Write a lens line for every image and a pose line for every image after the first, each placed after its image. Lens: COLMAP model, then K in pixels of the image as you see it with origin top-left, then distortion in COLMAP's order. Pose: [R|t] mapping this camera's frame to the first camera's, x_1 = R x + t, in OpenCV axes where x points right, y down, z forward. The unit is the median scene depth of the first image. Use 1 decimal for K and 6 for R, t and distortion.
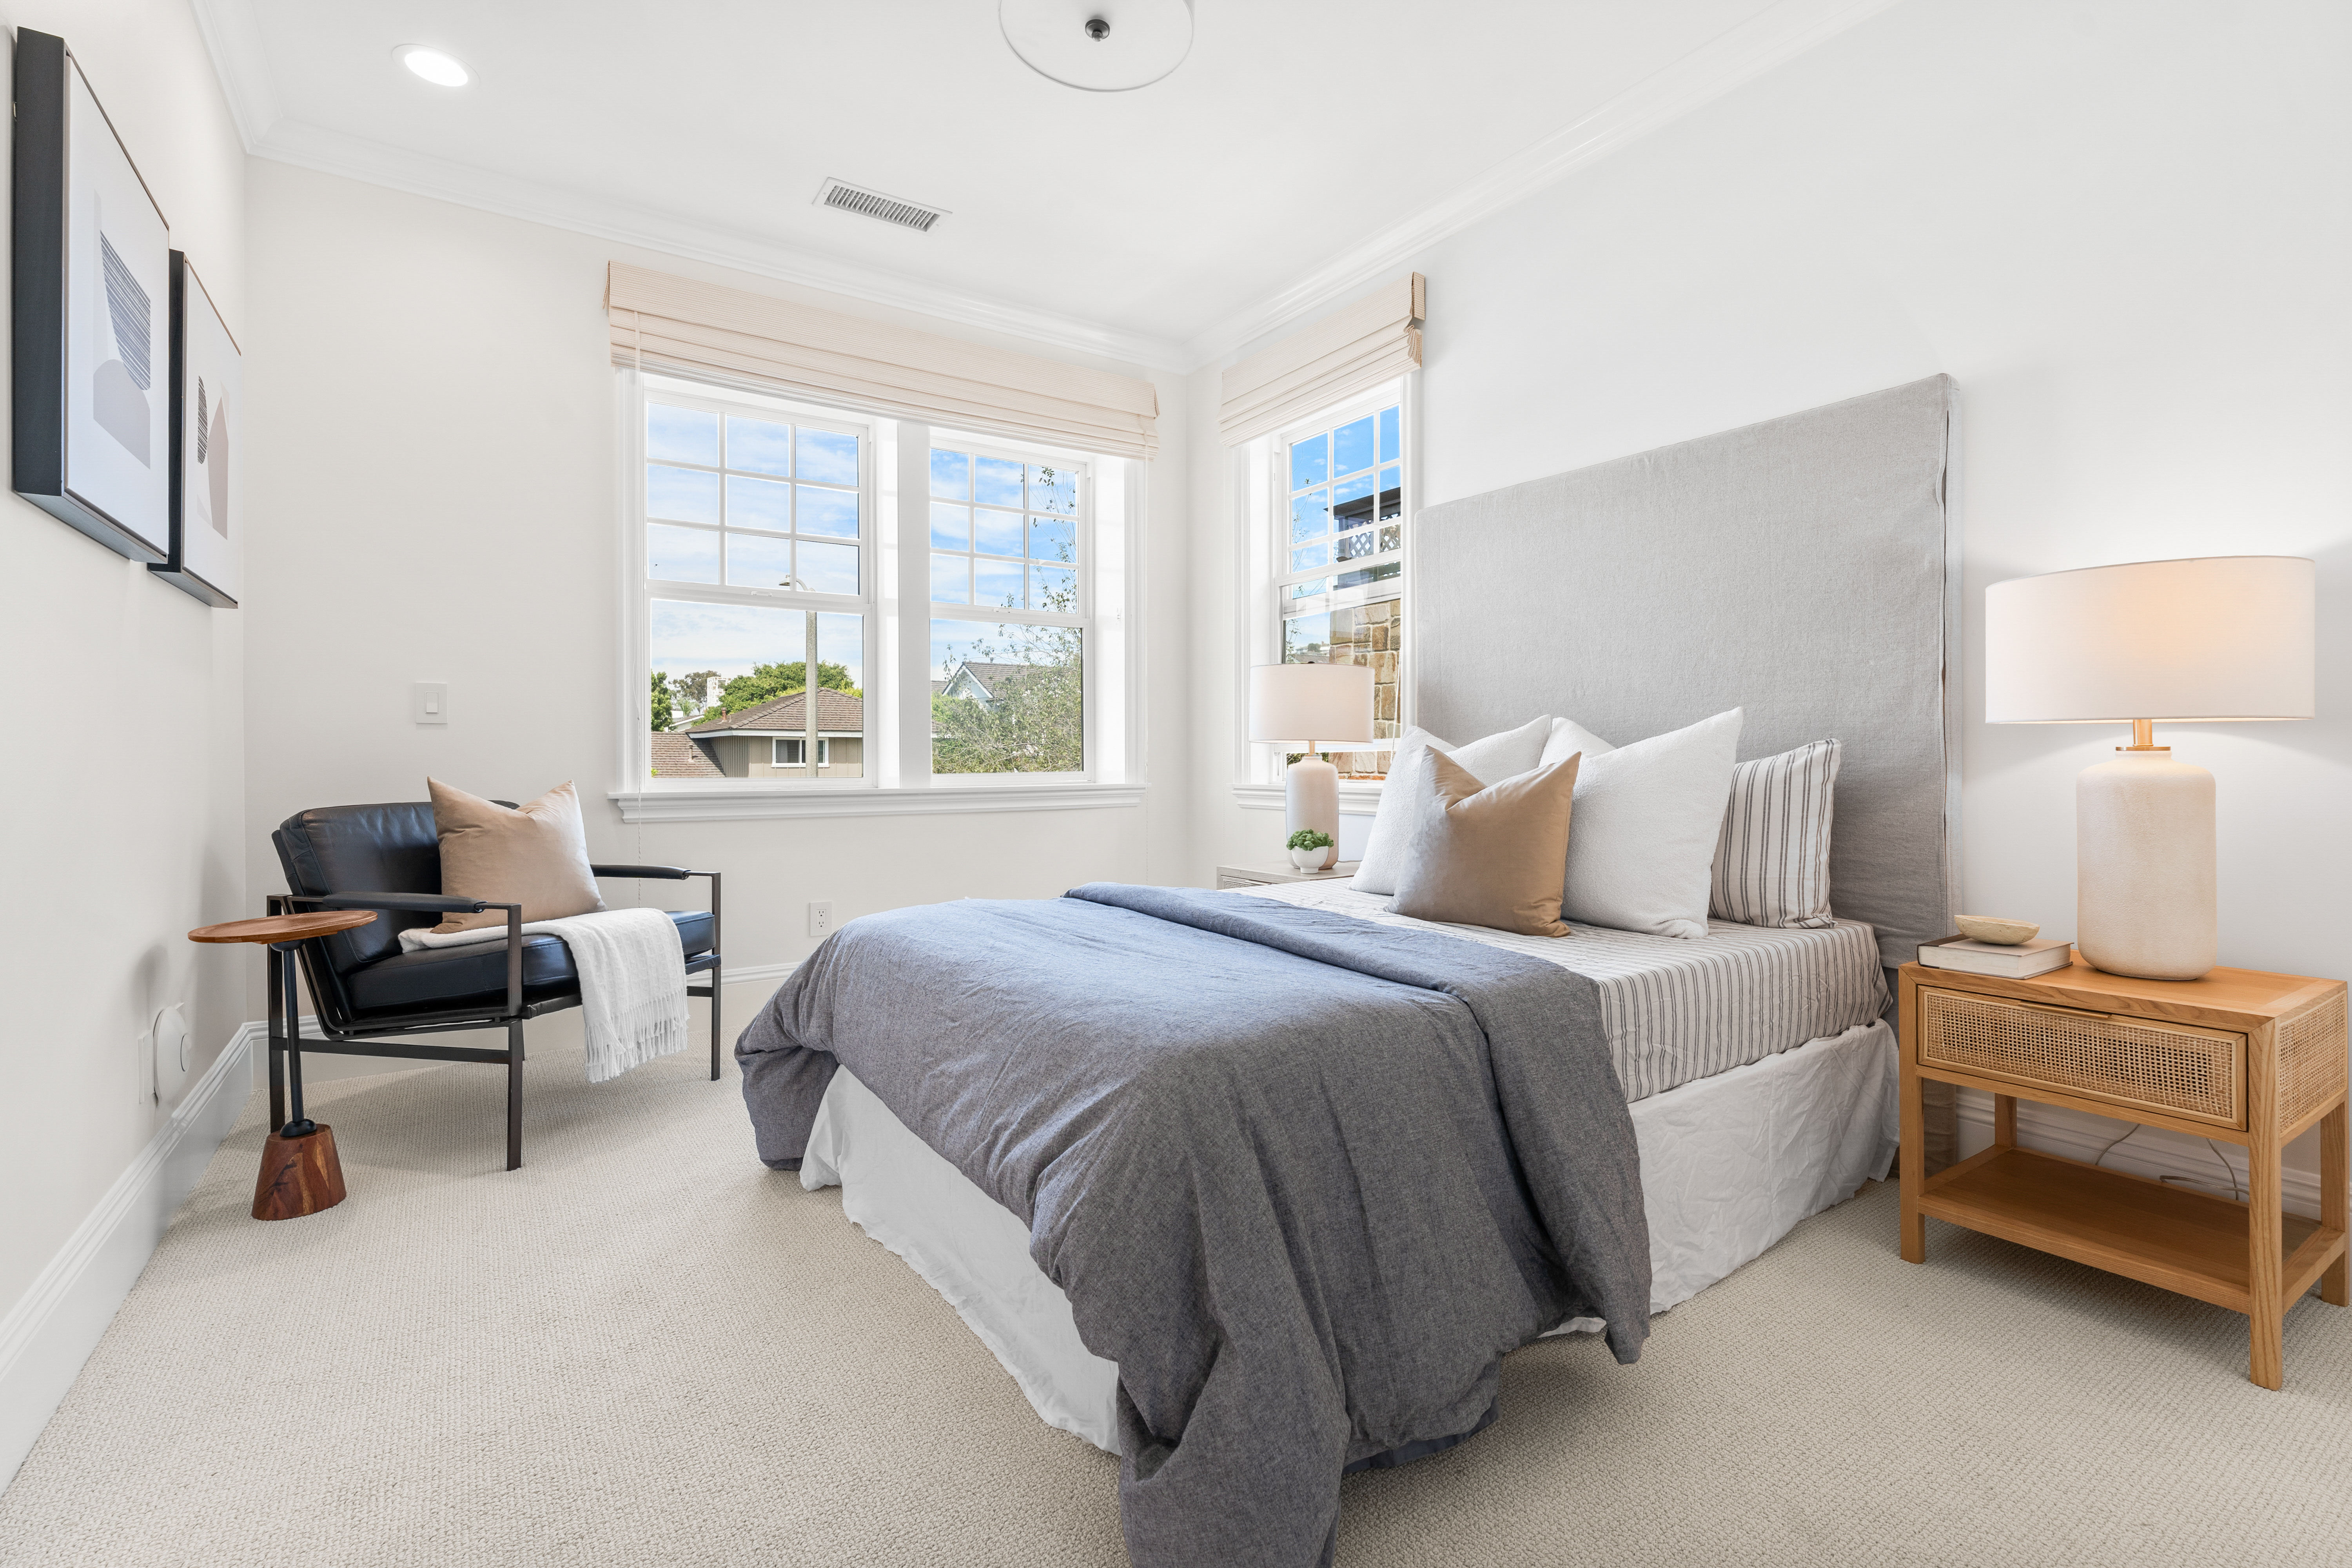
lens RADIAL K [[1055.2, 0, 1183.2], [0, 1055.2, 768.5], [0, 0, 1]] dist [-0.000765, -0.000746]
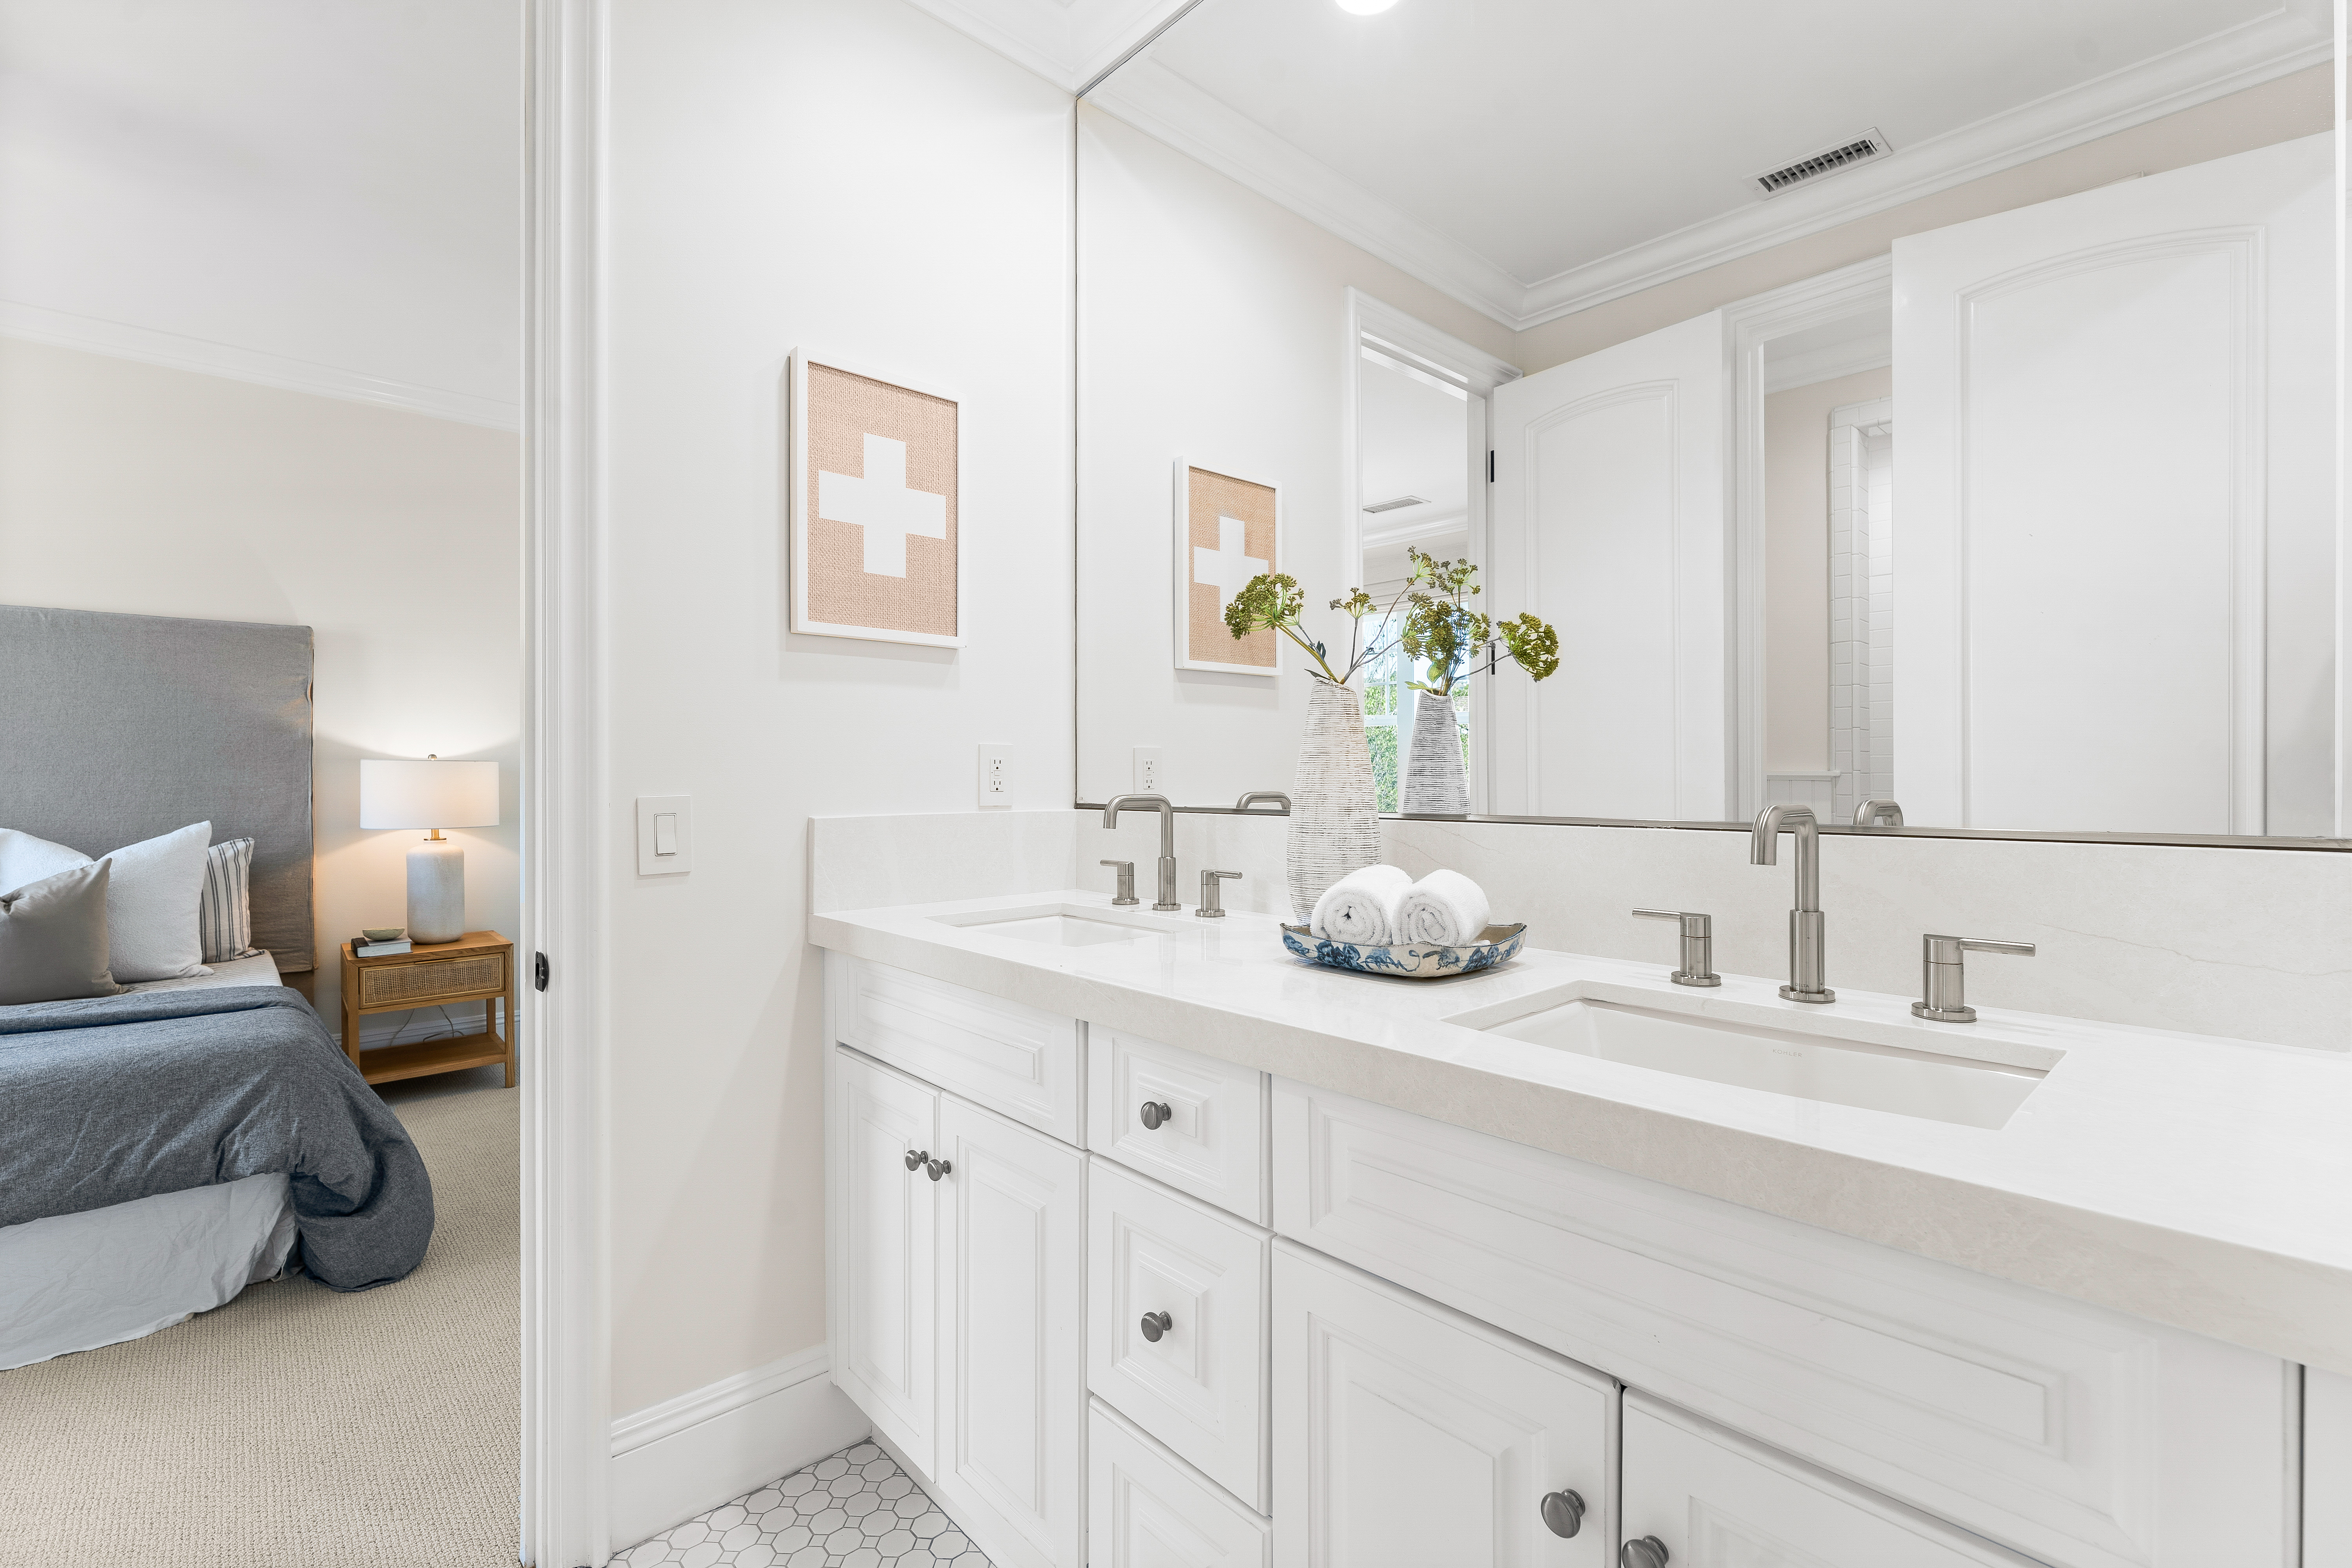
lens RADIAL K [[1061.0, 0, 1179.4], [0, 1061.0, 783.4], [0, 0, 1]] dist [-0.004359, 0.001166]
pose [[-0.149764, -0.004754, 0.988710, -1.209459], [0.012986, 0.999893, 0.006775, -0.105439], [-0.988636, 0.013854, -0.149686, -0.163364]]
